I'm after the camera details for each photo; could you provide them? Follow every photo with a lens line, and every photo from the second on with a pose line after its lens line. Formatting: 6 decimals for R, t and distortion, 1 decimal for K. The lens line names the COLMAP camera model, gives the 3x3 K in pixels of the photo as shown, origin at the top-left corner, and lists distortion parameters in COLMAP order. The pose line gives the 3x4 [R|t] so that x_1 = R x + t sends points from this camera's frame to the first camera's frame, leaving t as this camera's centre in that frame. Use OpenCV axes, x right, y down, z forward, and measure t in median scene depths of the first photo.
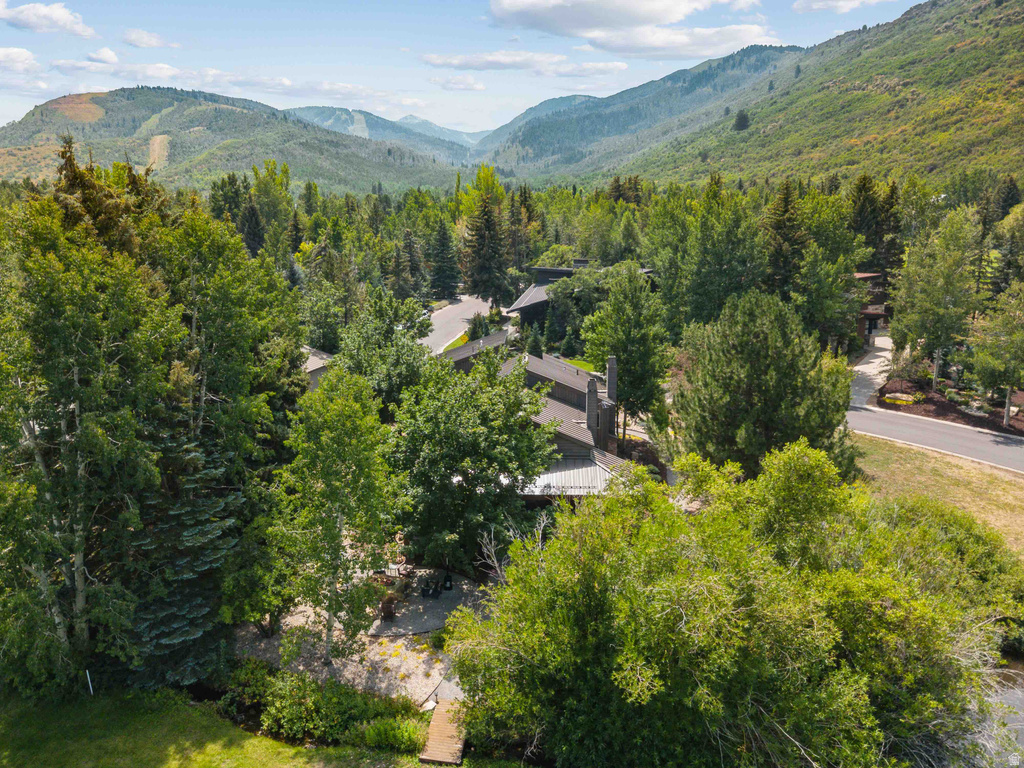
lens RADIAL K [[719.0, 0, 513.9], [0, 719.0, 385.1], [0, 0, 1]] dist [0.003126, 0.003206]
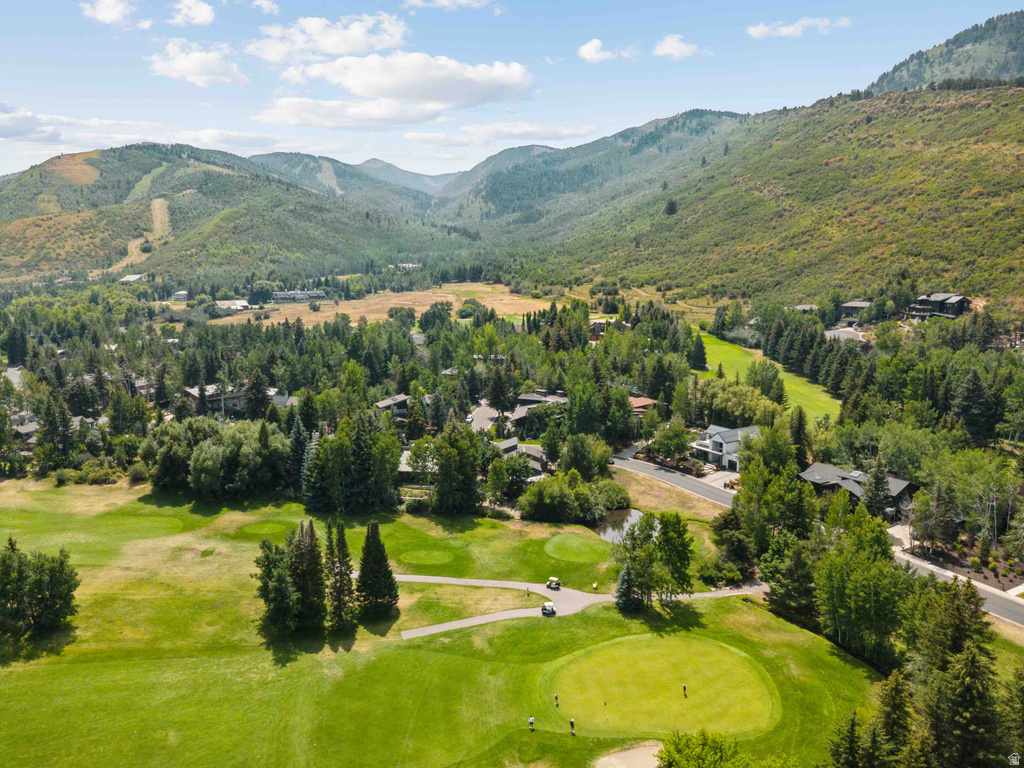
lens RADIAL K [[719.0, 0, 513.9], [0, 719.0, 385.1], [0, 0, 1]] dist [0.003126, 0.003206]
pose [[0.998446, -0.004209, 0.055575, -0.011761], [0.006841, 0.998860, -0.047249, -0.009070], [-0.055313, 0.047556, 0.997336, -0.132718]]
